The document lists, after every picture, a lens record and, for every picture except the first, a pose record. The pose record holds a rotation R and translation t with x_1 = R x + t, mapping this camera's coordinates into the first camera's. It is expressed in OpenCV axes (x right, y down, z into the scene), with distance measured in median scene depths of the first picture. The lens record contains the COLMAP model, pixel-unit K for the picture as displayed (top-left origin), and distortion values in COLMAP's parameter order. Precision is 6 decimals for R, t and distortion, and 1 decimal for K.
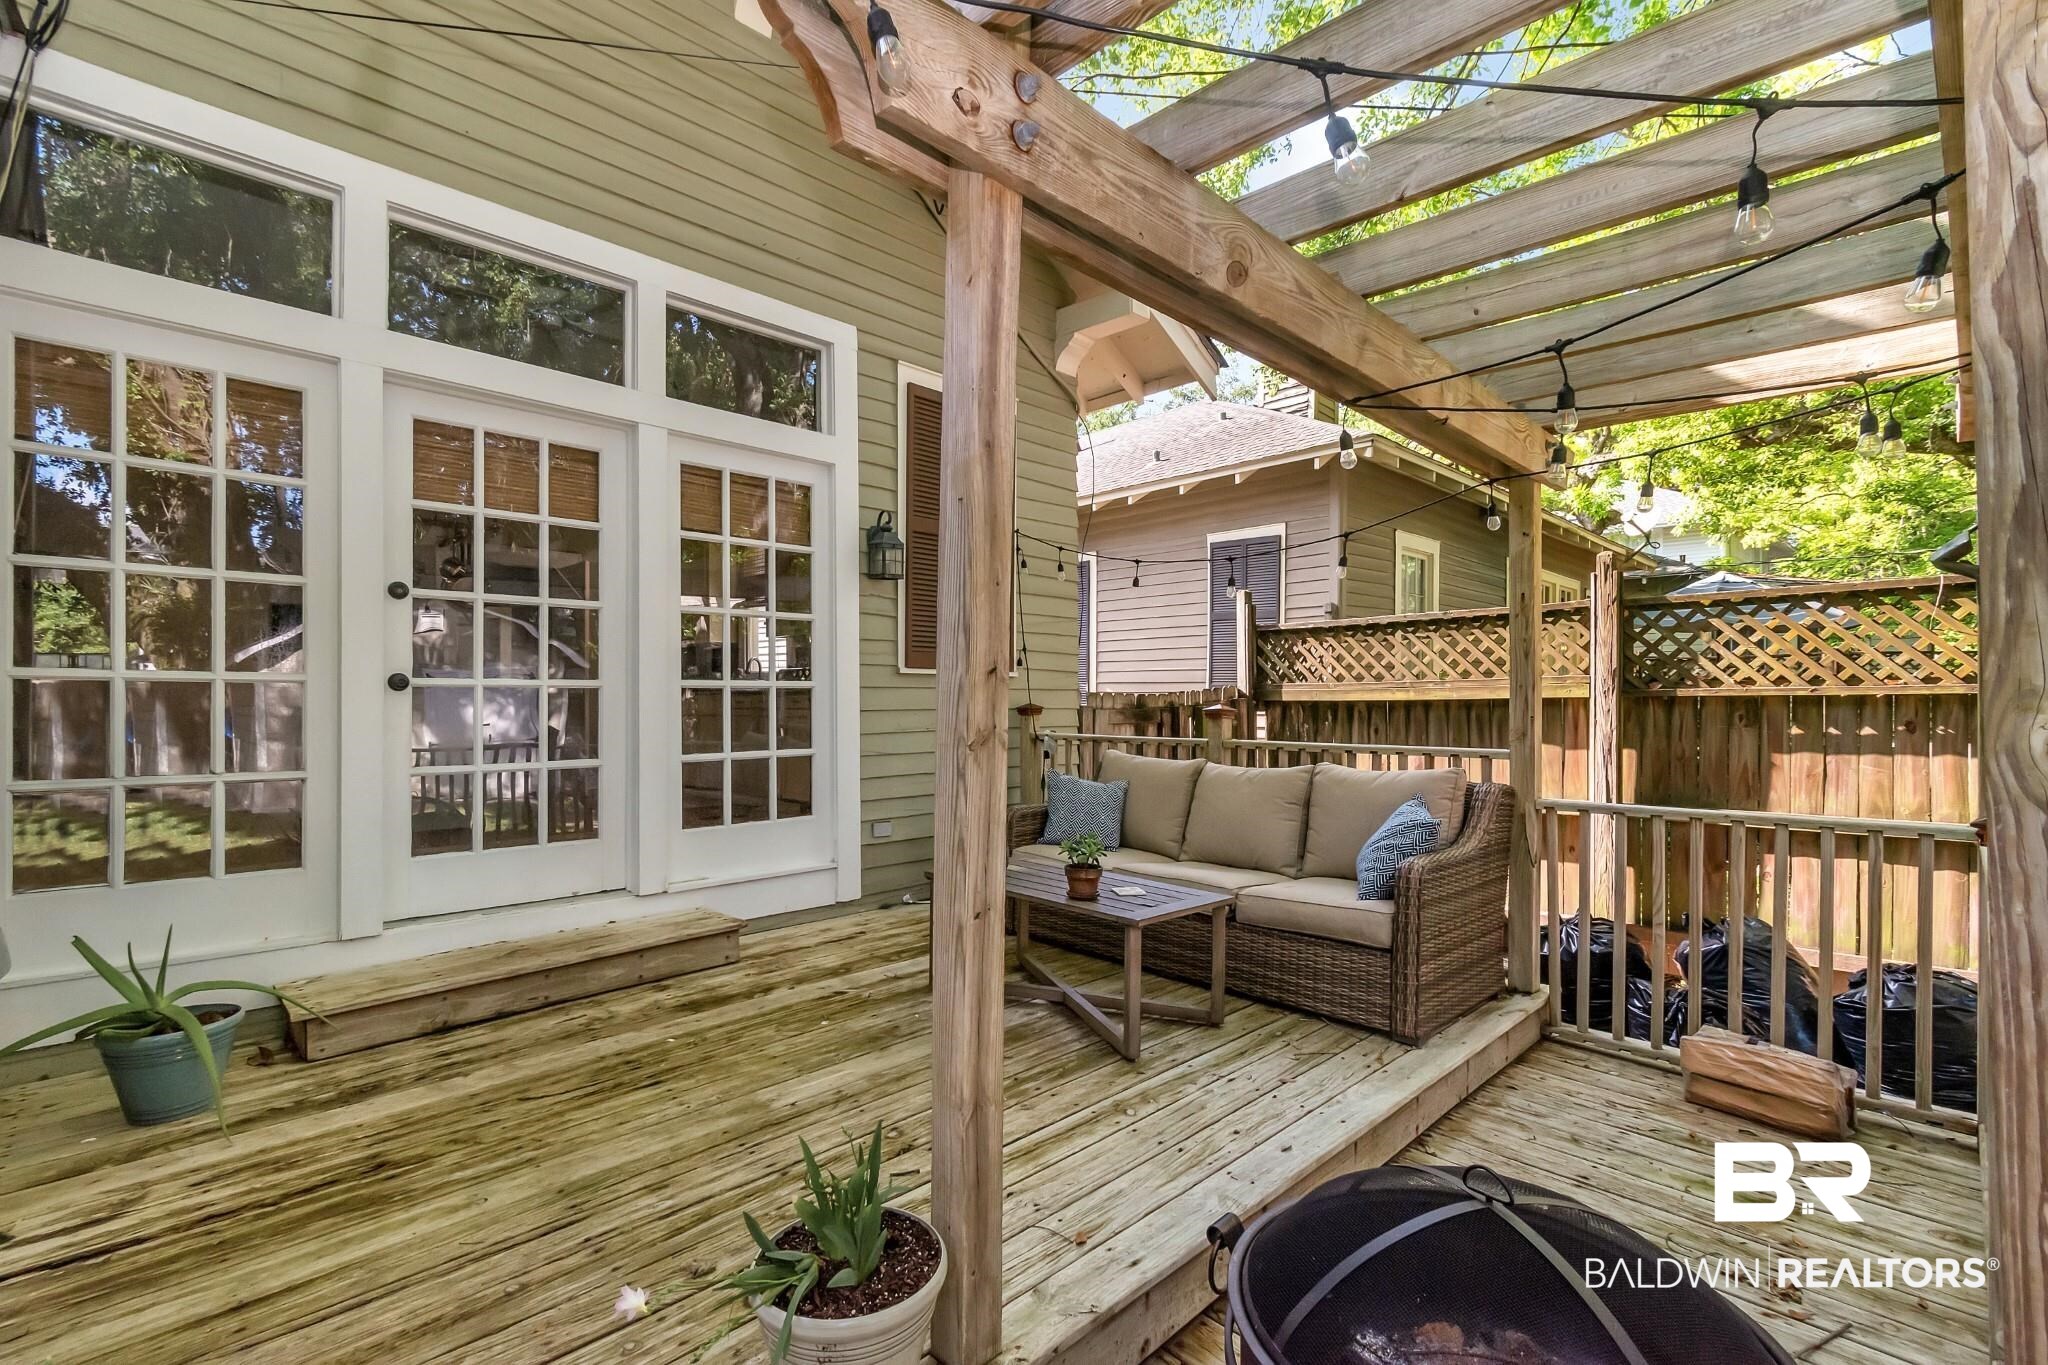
lens RADIAL K [[957.0, 0, 1024.0], [0, 957.0, 682.5], [0, 0, 1]] dist [0.001195, 0.000004]
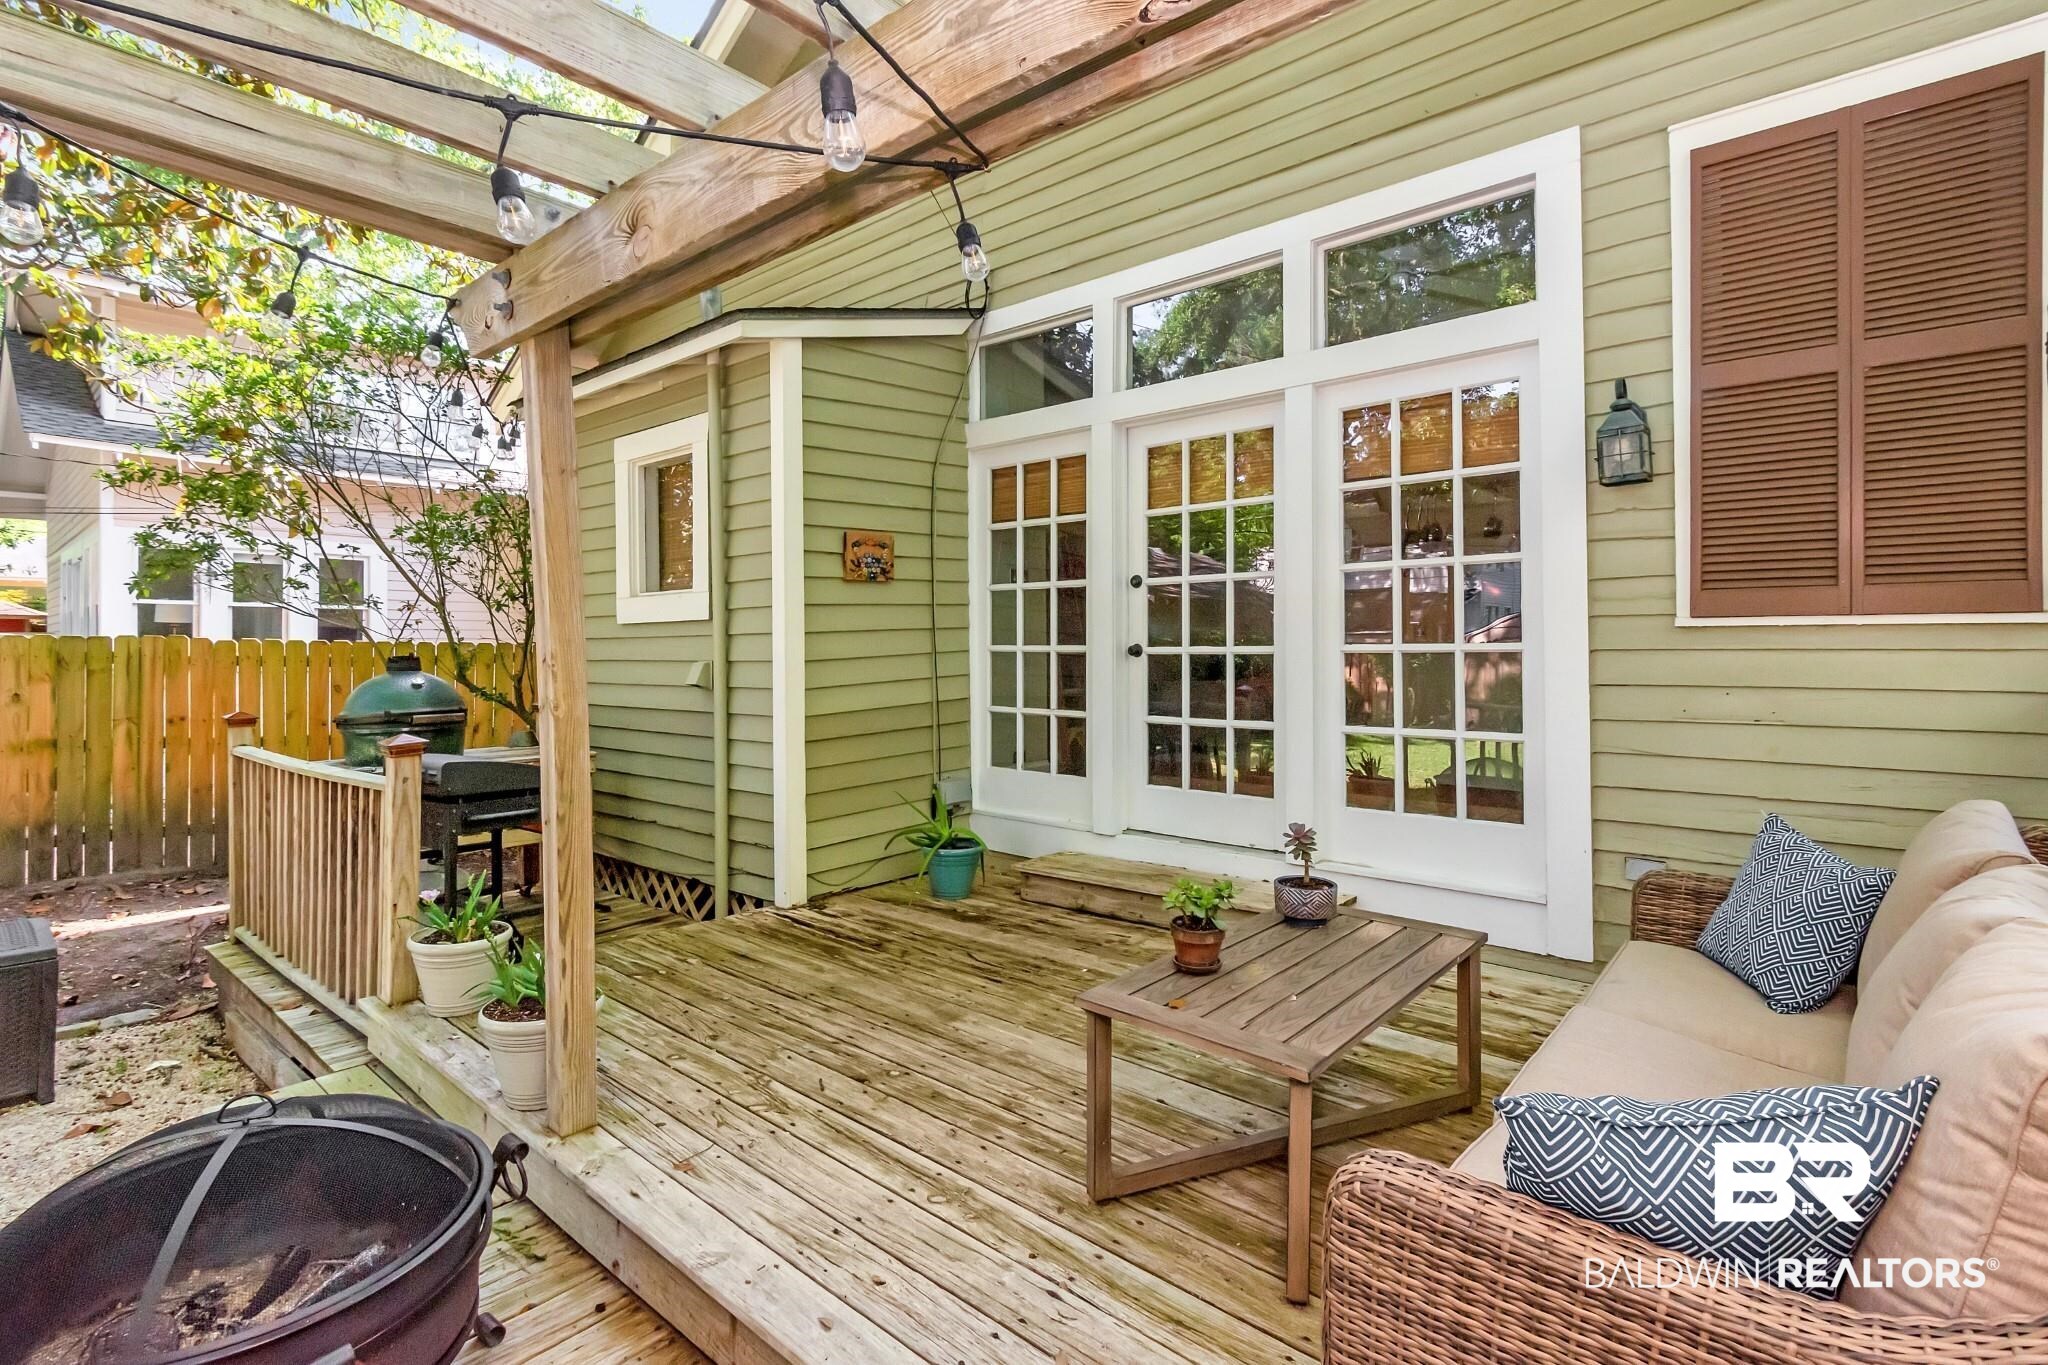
lens RADIAL K [[988.2, 0, 997.1], [0, 988.2, 589.8], [0, 0, 1]] dist [0.002612, 0.001076]
pose [[0.033371, -0.061600, -0.997543, 0.827442], [0.012988, 0.998041, -0.061197, 0.001352], [0.999359, -0.010914, 0.034106, 0.892964]]
